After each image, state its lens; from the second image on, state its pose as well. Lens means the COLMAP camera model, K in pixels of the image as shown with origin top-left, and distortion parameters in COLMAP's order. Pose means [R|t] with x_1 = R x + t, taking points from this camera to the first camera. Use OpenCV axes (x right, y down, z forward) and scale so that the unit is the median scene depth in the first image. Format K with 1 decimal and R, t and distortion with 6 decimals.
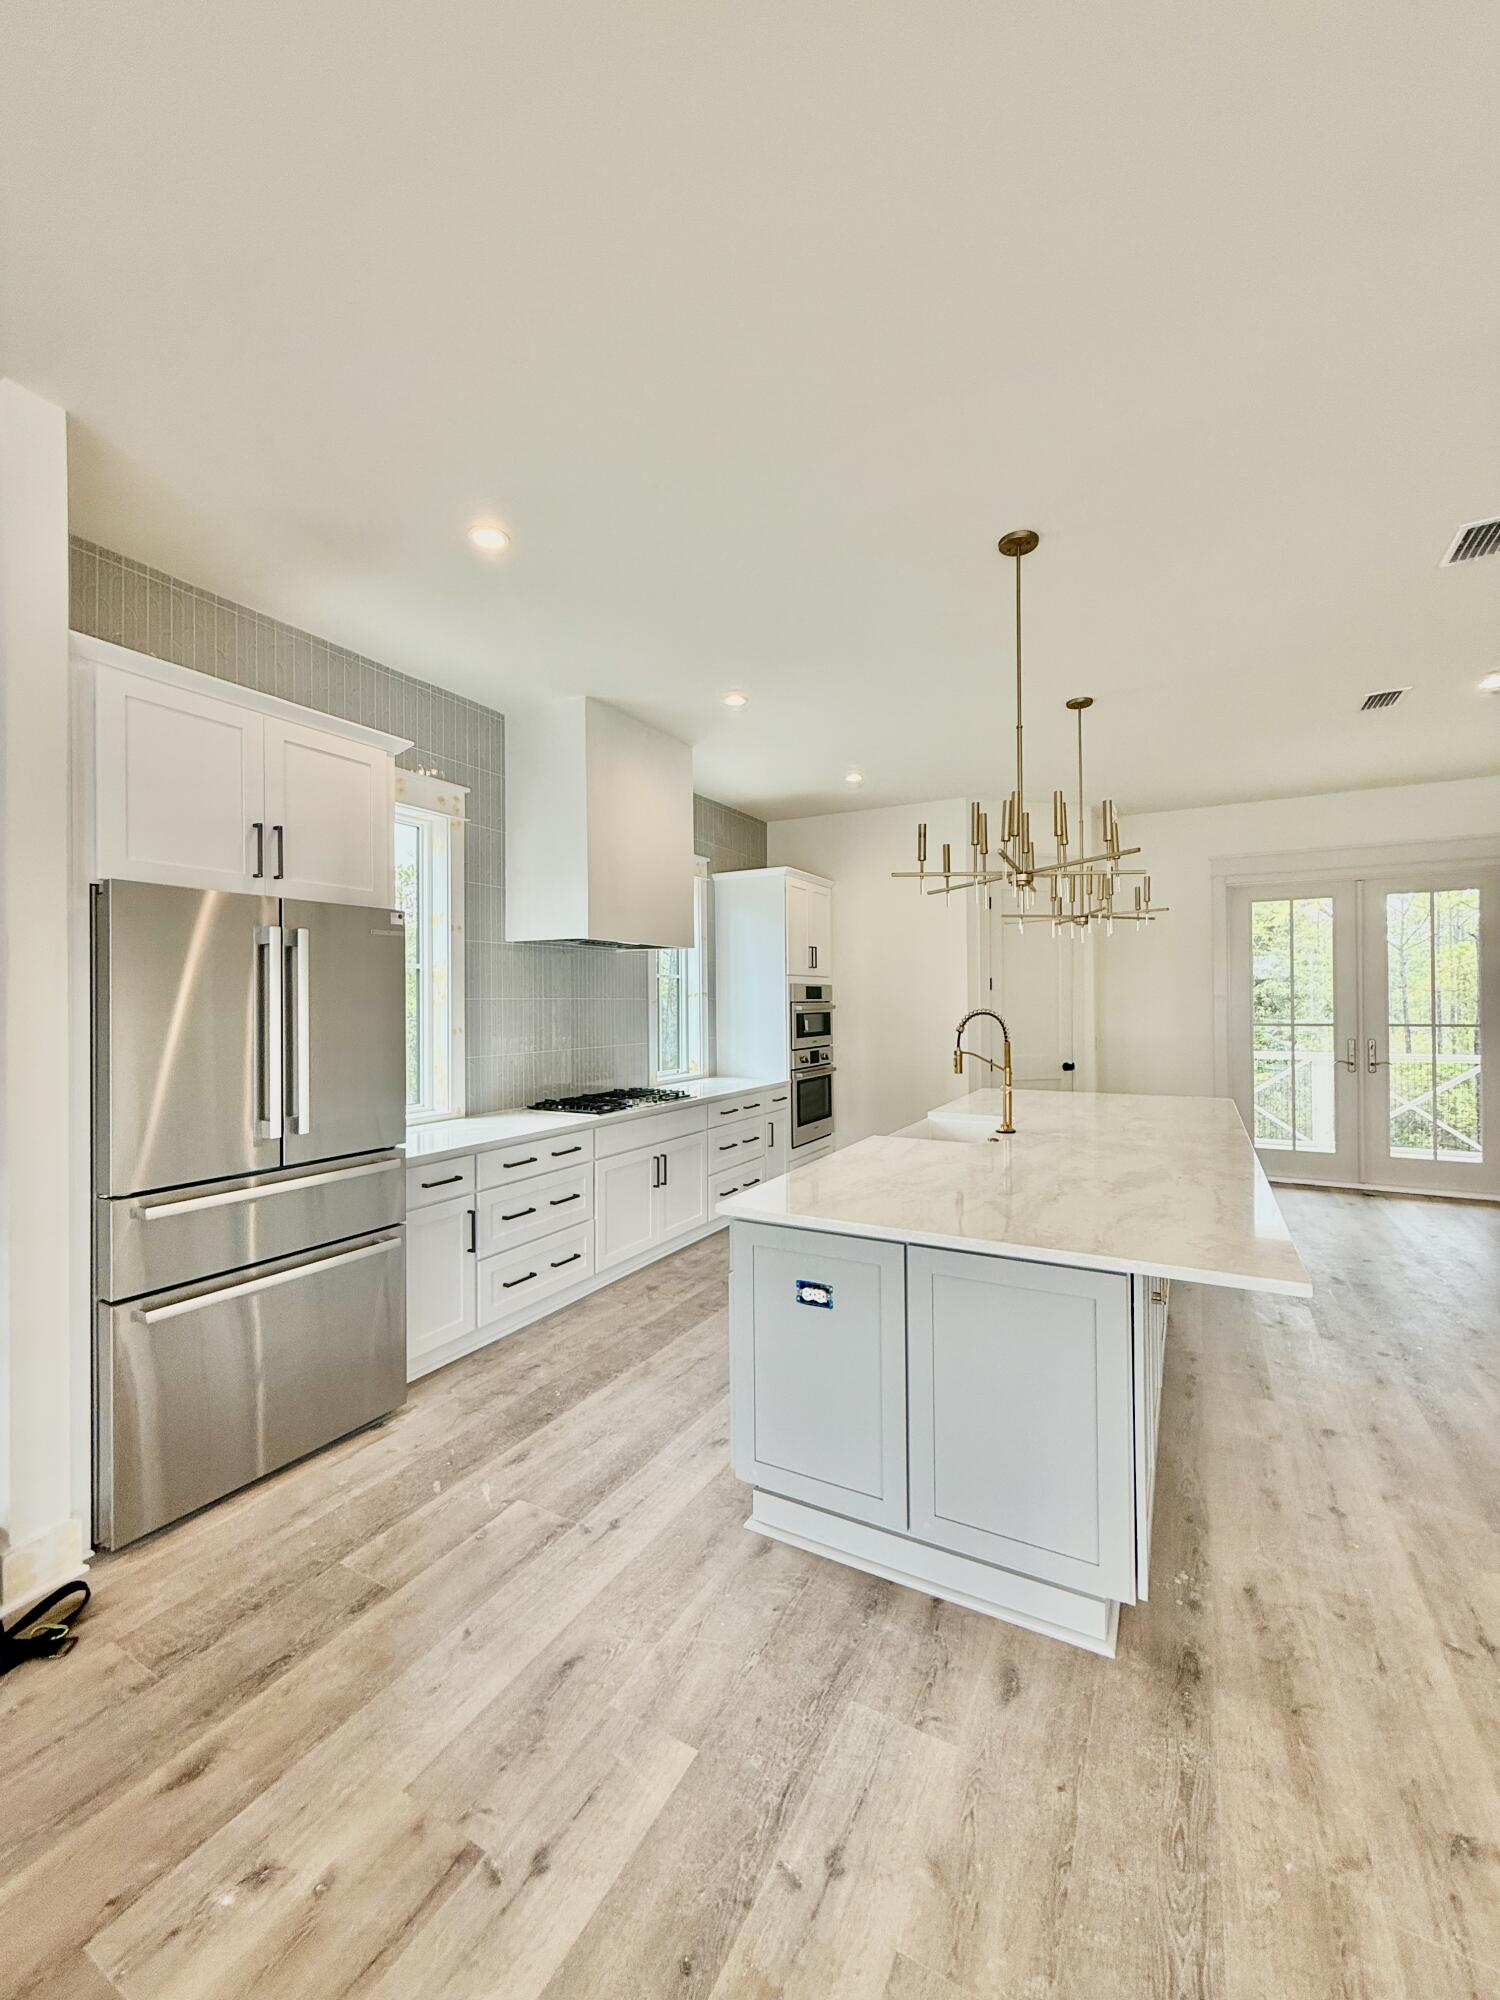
lens RADIAL K [[807.4, 0, 763.1], [0, 807.4, 982.1], [0, 0, 1]] dist [-0.000160, -0.000064]
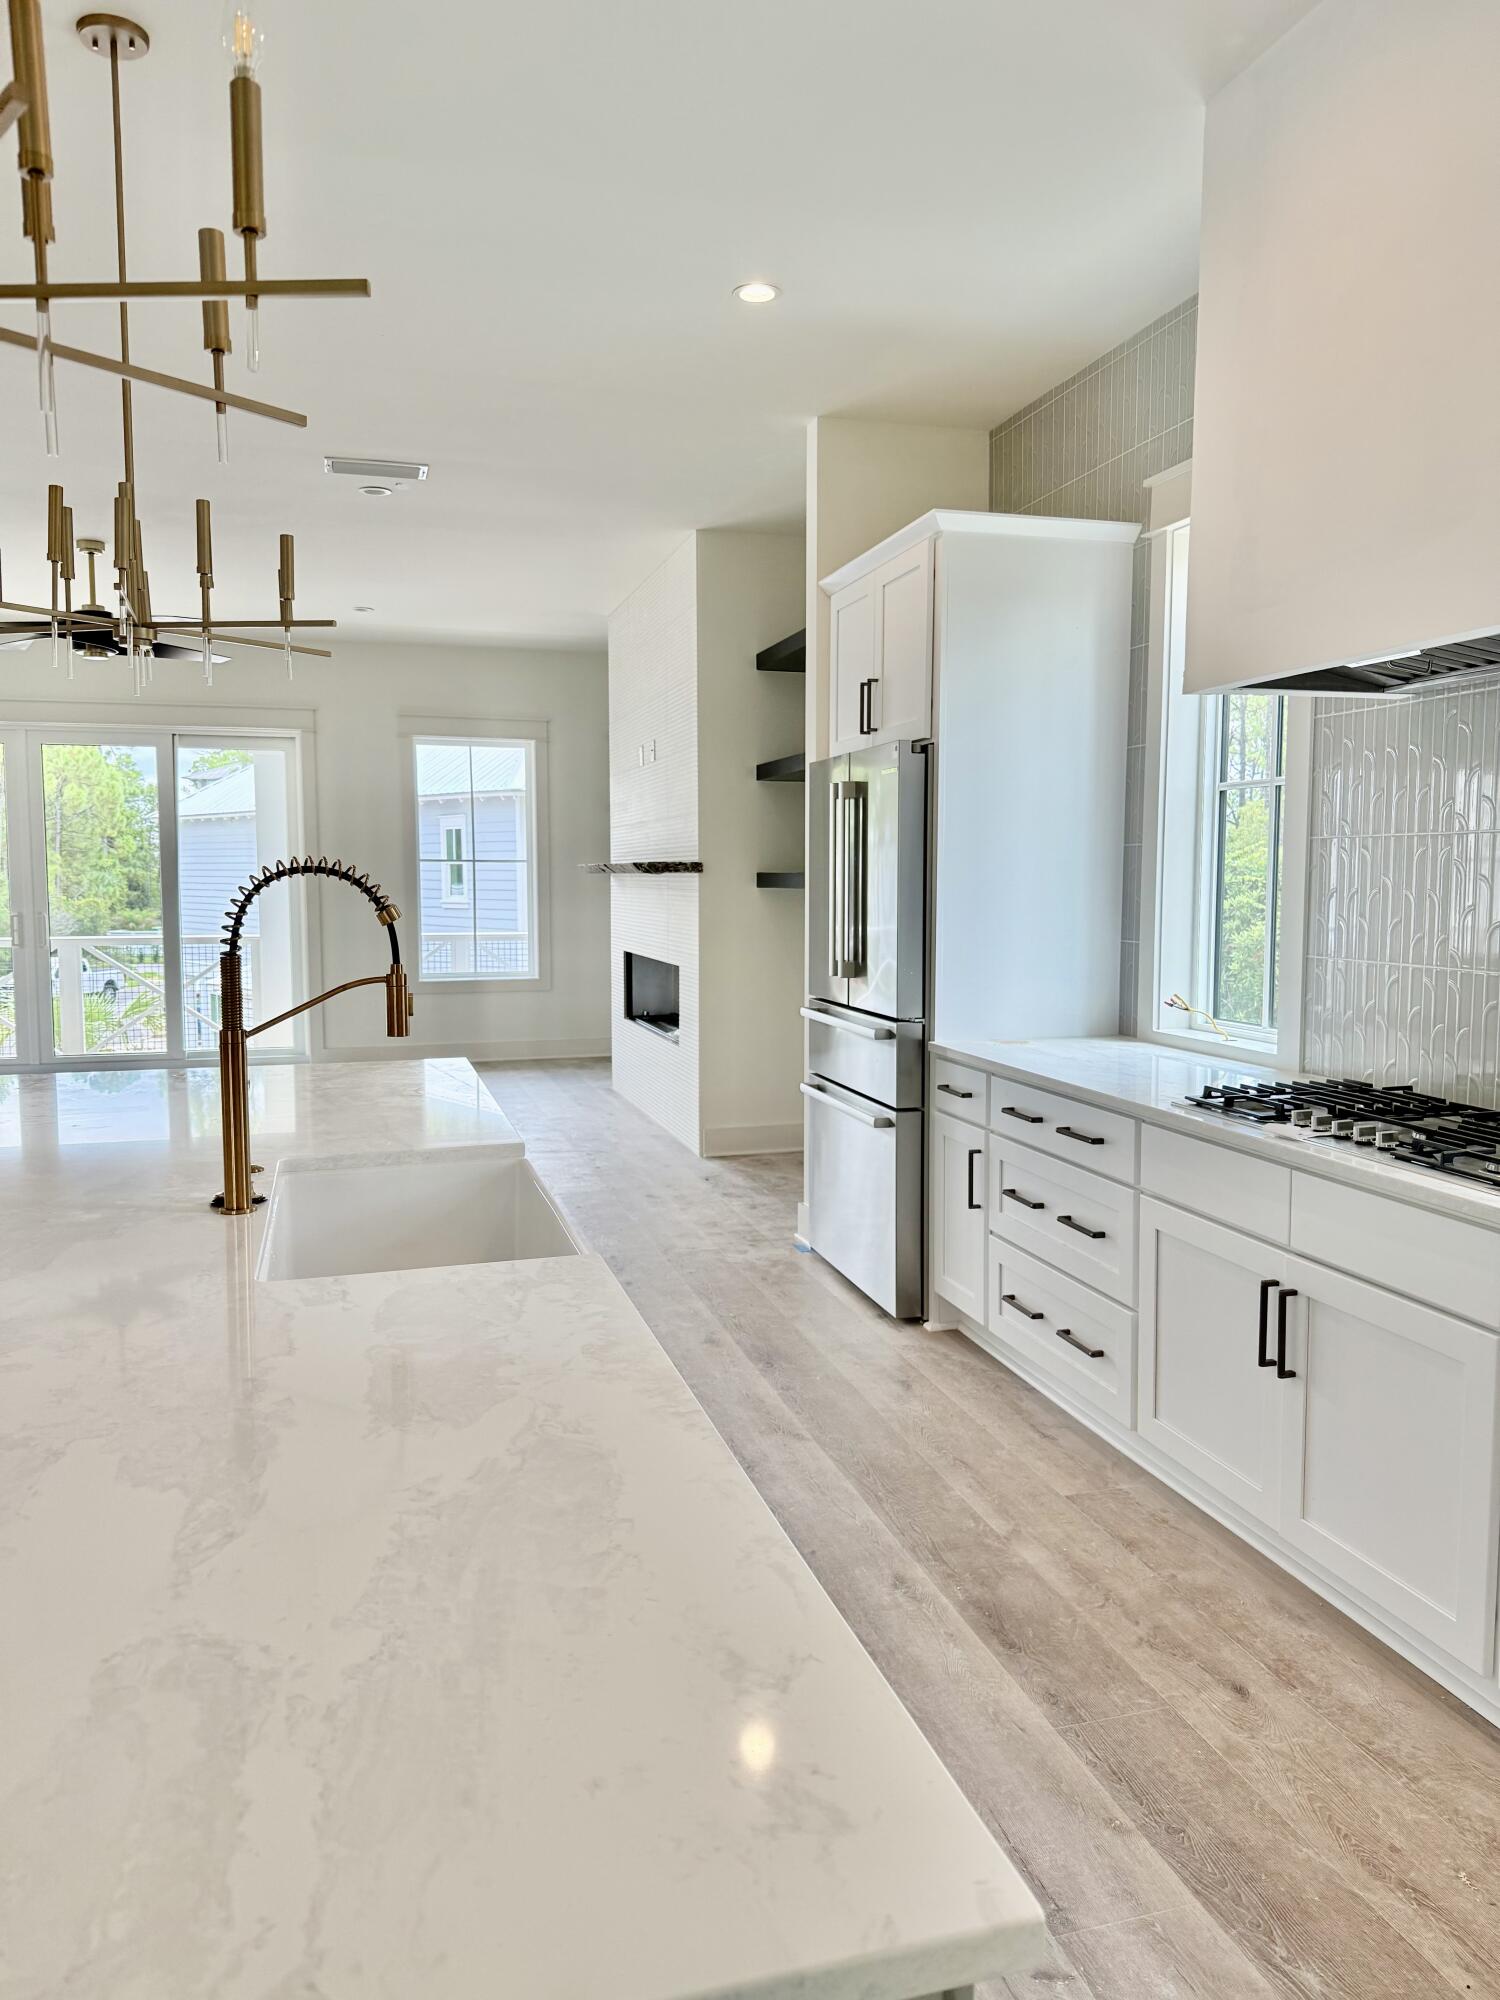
lens RADIAL K [[1419.1, 0, 762.6], [0, 1419.1, 993.6], [0, 0, 1]] dist [0.056862, -0.078883]
pose [[-0.711851, 0.067130, -0.699115, 0.327104], [0.021347, 0.997030, 0.074001, 0.030645], [0.702006, 0.037754, -0.711169, 0.932960]]
